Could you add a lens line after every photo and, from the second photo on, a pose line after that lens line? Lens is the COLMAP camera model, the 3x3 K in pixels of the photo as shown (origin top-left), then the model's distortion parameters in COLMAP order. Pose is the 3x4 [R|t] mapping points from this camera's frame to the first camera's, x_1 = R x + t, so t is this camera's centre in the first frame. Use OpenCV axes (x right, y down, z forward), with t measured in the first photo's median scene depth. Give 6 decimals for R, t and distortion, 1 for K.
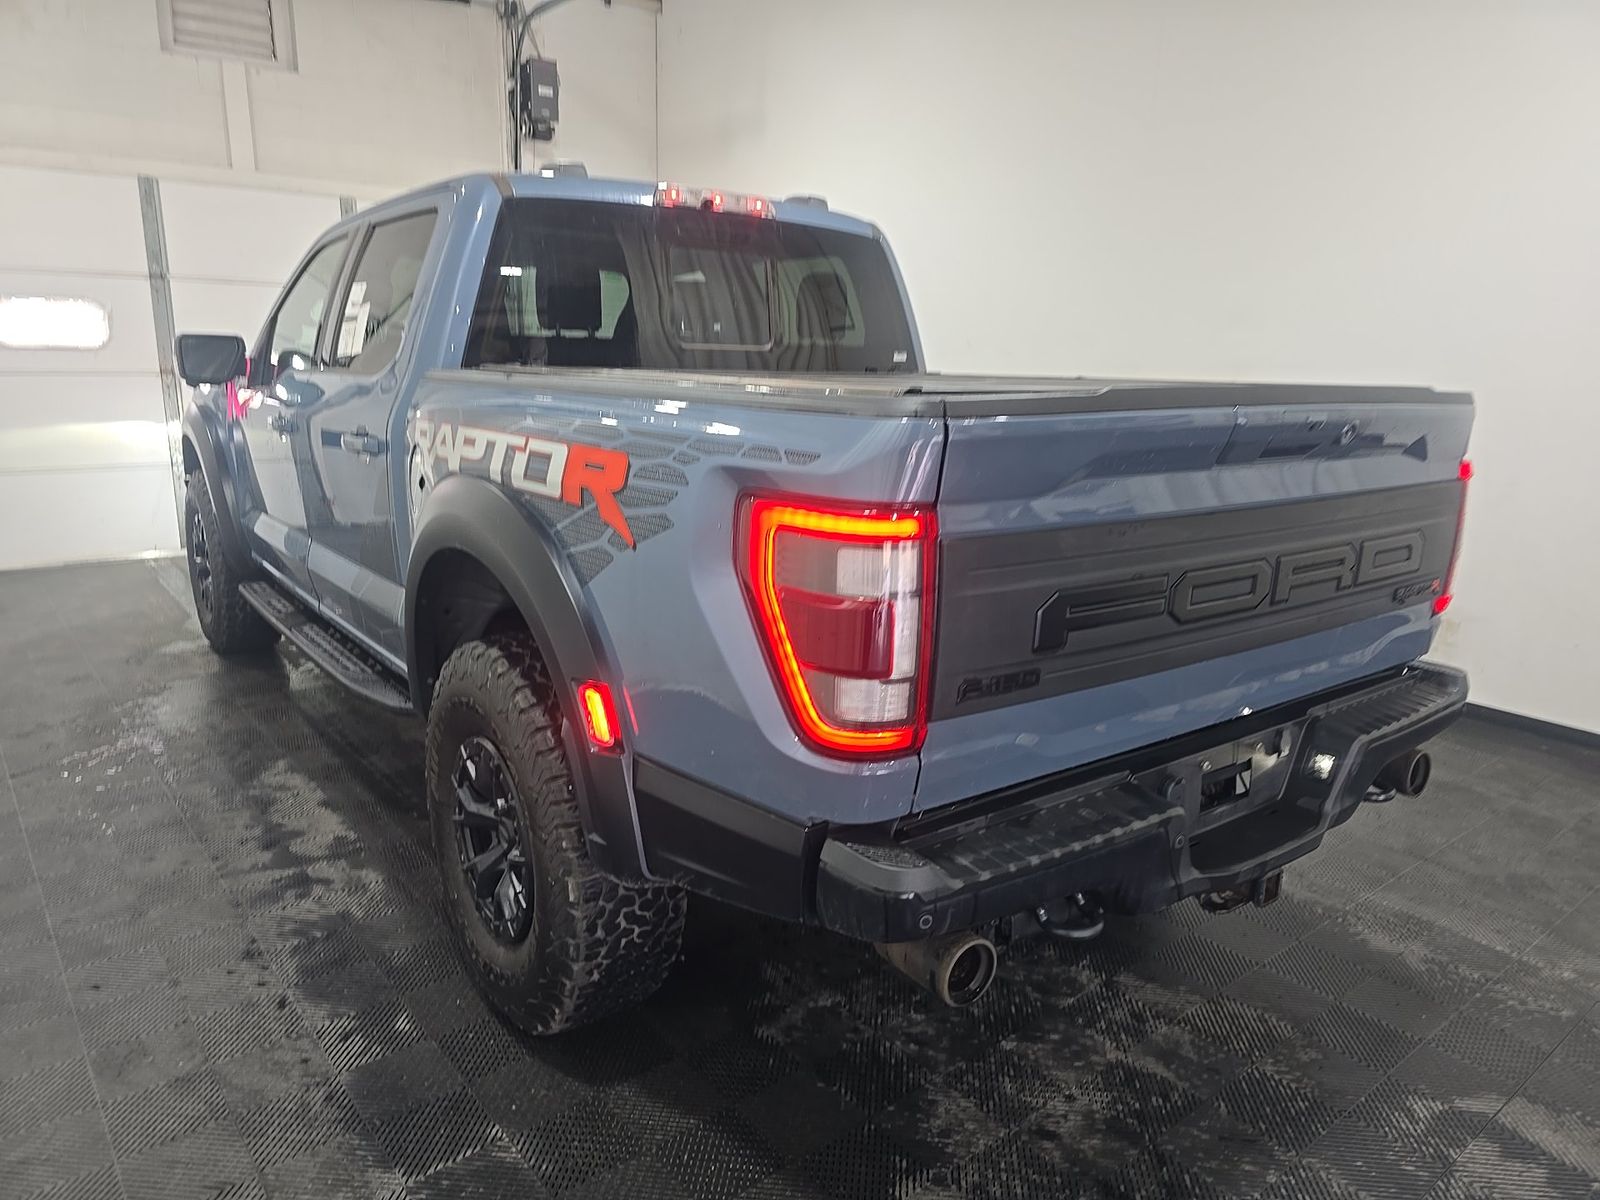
lens RADIAL K [[1071.1, 0, 800.7], [0, 1071.1, 612.1], [0, 0, 1]] dist [0.046525, -0.041466]
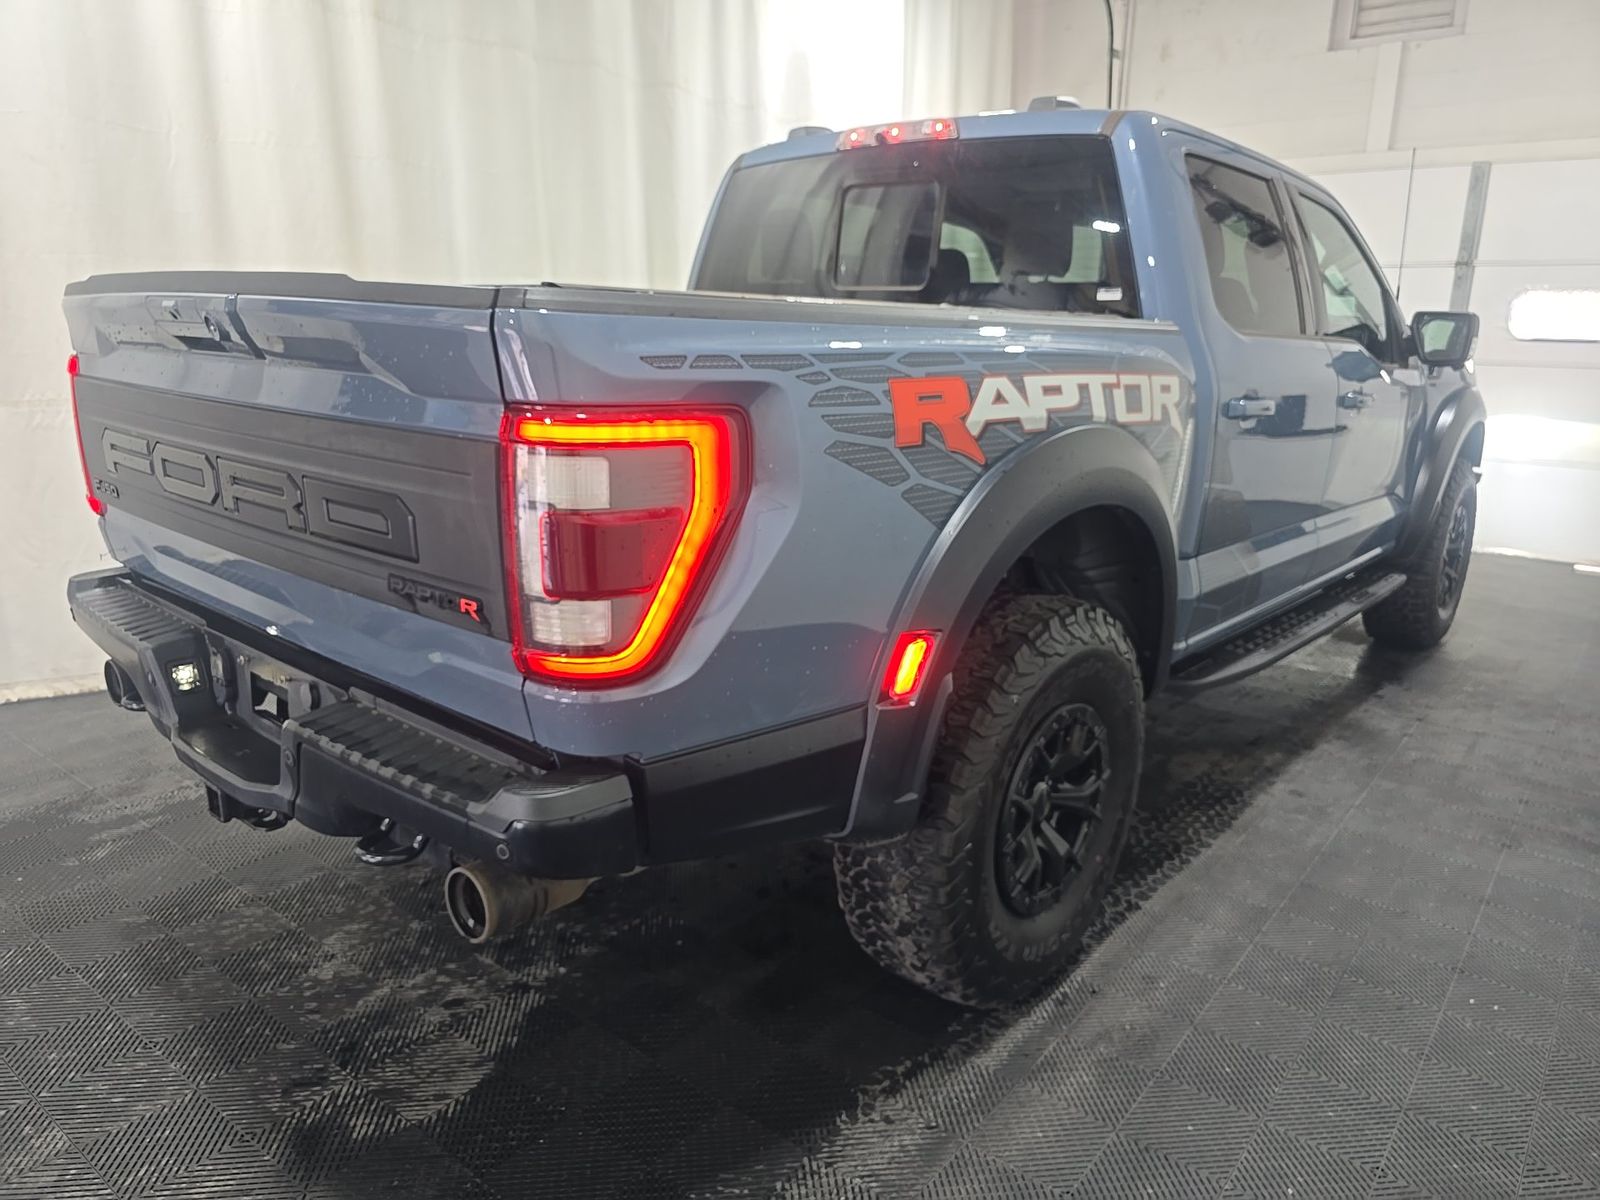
lens RADIAL K [[1071.8, 0, 835.4], [0, 1071.8, 590.4], [0, 0, 1]] dist [0.004605, 0.000432]
pose [[0.240836, 0.223979, -0.944368, 0.911427], [-0.248063, 0.954896, 0.163214, -0.139497], [0.938330, 0.194955, 0.285535, 0.769999]]
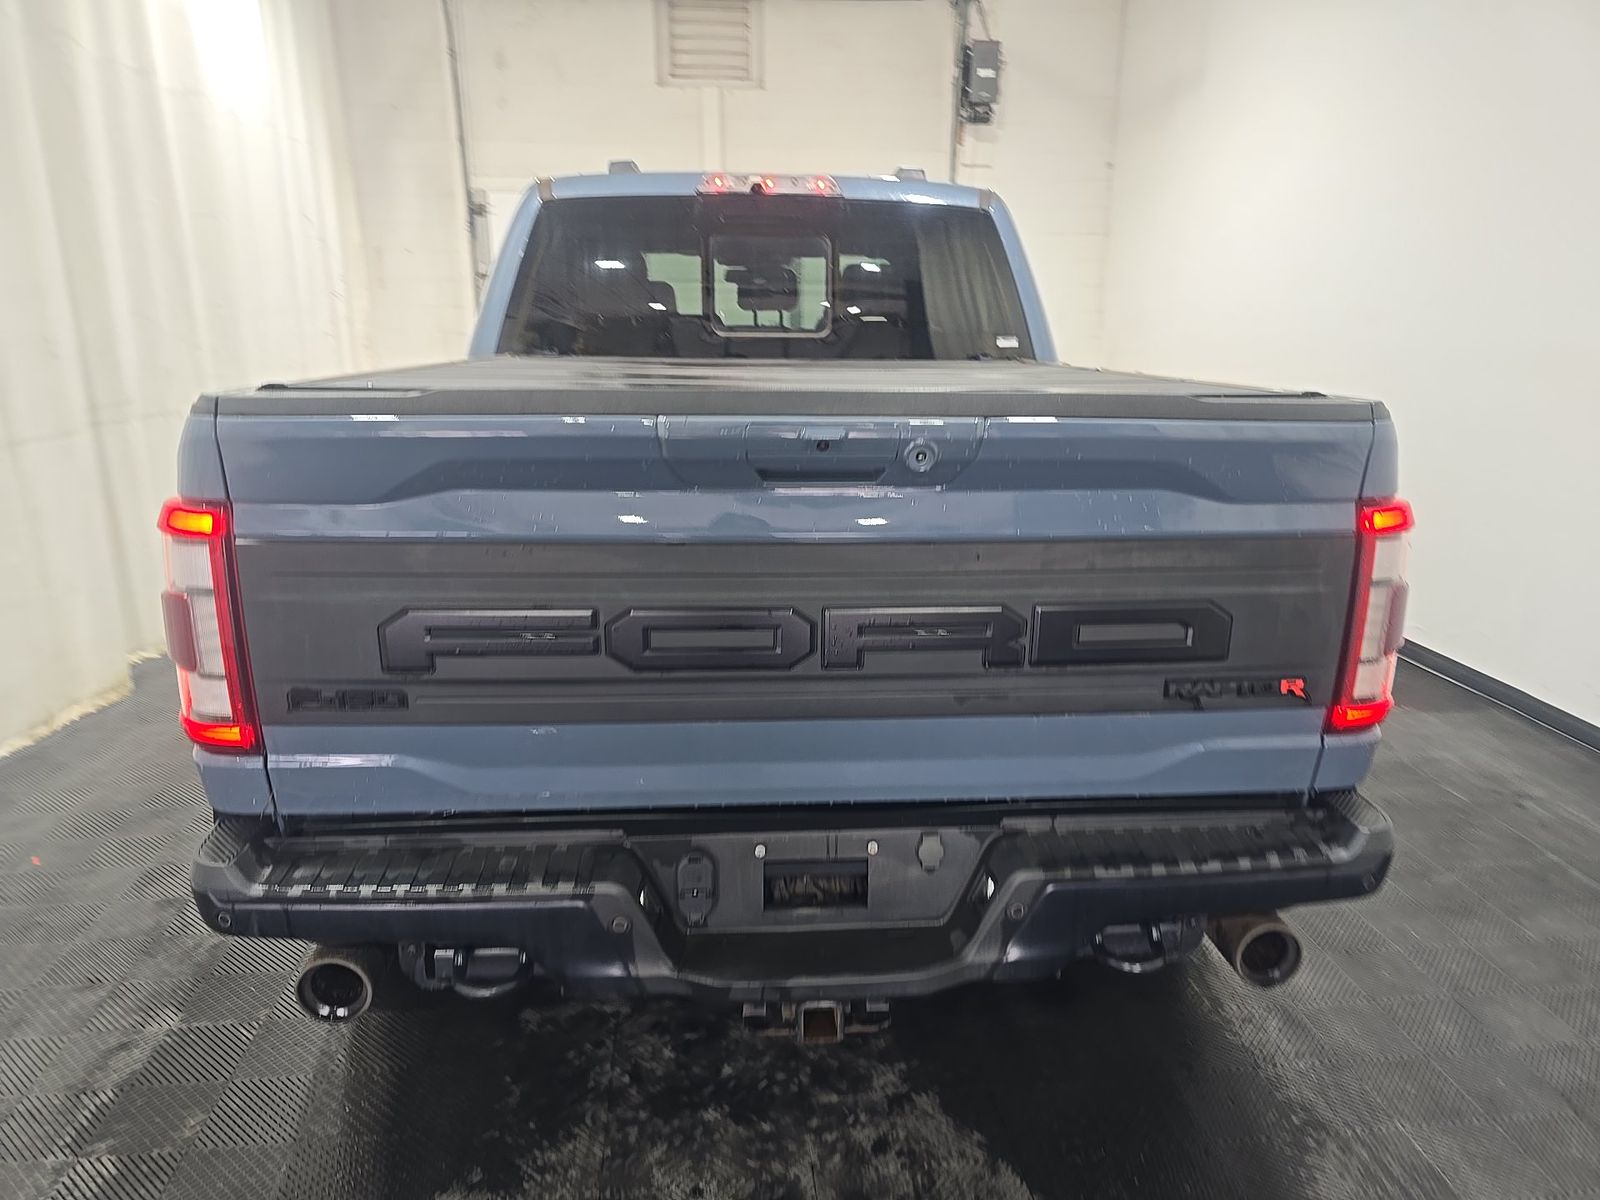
lens RADIAL K [[1062.1, 0, 800.0], [0, 1062.1, 600.0], [0, 0, 1]] dist [0.035614, -0.000748]
pose [[0.844931, 0.122418, -0.520678, 0.502502], [-0.117648, 0.992152, 0.042353, -0.053153], [0.521777, 0.025471, 0.852702, 0.202179]]
